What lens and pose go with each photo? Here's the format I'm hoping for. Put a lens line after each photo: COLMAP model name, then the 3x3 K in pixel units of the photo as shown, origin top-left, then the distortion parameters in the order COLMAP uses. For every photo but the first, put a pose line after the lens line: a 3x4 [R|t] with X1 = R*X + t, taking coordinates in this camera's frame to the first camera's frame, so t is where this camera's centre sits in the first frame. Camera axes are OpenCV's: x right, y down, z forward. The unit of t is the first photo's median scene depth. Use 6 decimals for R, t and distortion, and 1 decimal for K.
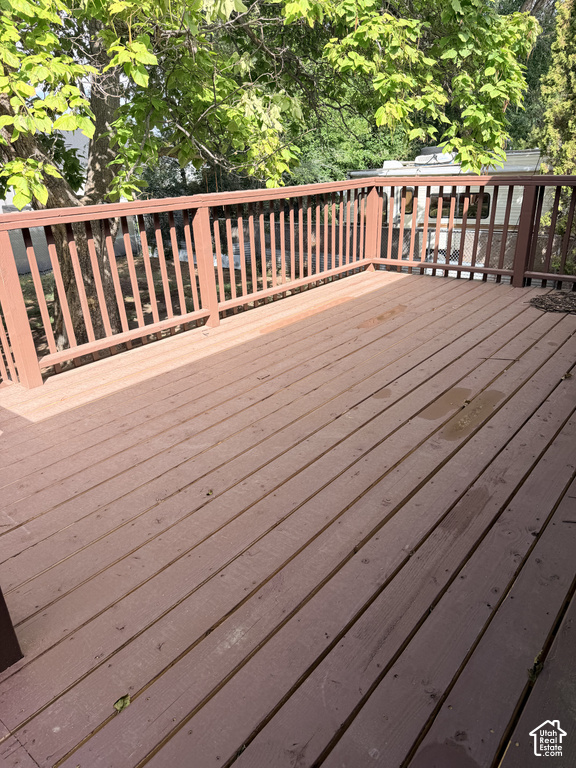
lens RADIAL K [[548.8, 0, 291.8], [0, 548.8, 380.6], [0, 0, 1]] dist [0.070620, -0.070834]
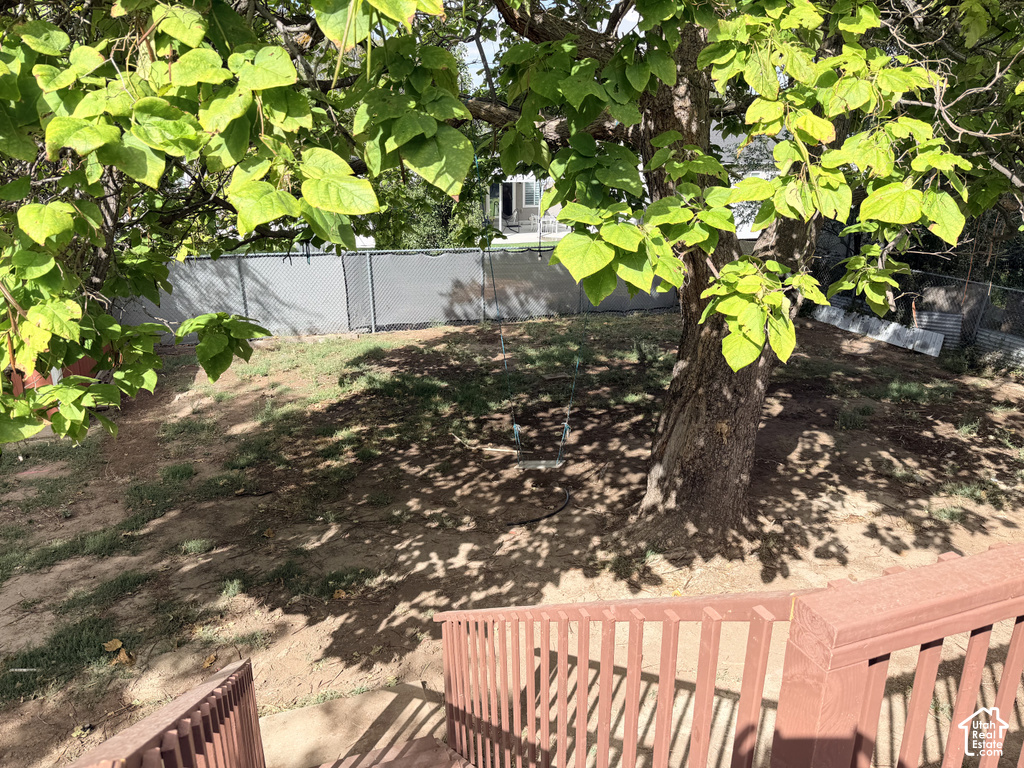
lens RADIAL K [[715.8, 0, 510.8], [0, 715.8, 386.8], [0, 0, 1]] dist [0.094901, -0.142707]
pose [[0.848764, 0.202996, -0.488255, -0.213525], [-0.233799, 0.972283, -0.002193, -0.152508], [0.474277, 0.116014, 0.872698, 0.228516]]
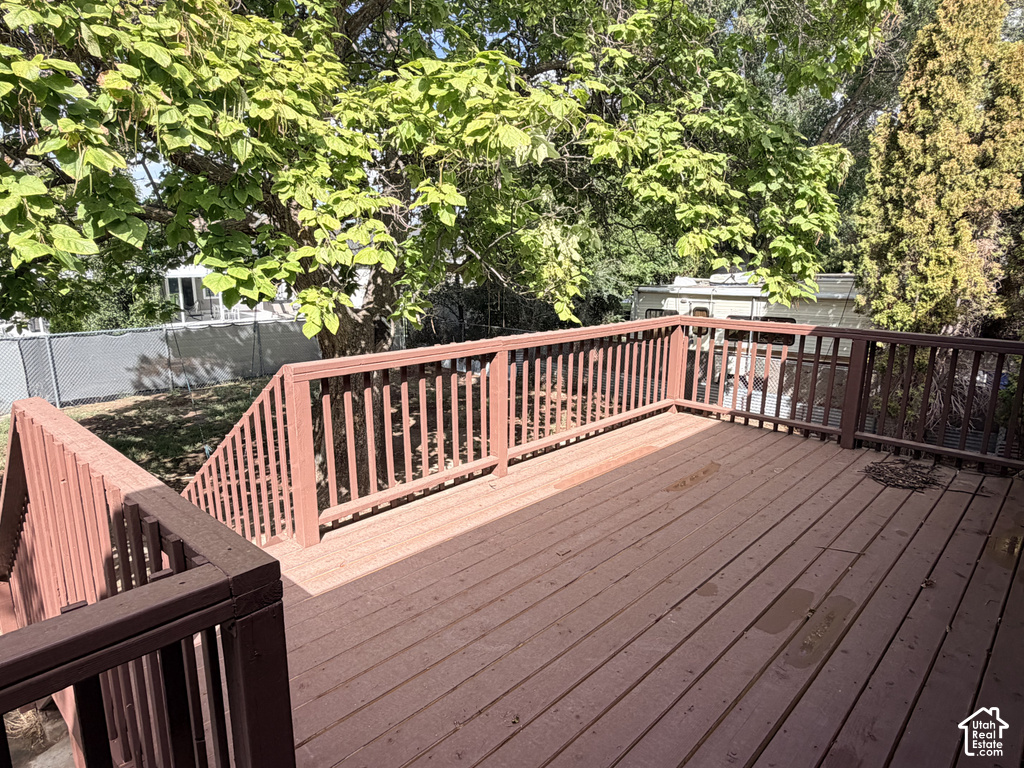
lens RADIAL K [[625.0, 0, 511.3], [0, 625.0, 389.2], [0, 0, 1]] dist [0.004224, -0.001203]
pose [[0.995210, 0.058387, -0.078405, -0.032495], [-0.071208, 0.982480, -0.172226, -0.038193], [0.066975, 0.176984, 0.981932, -0.010238]]
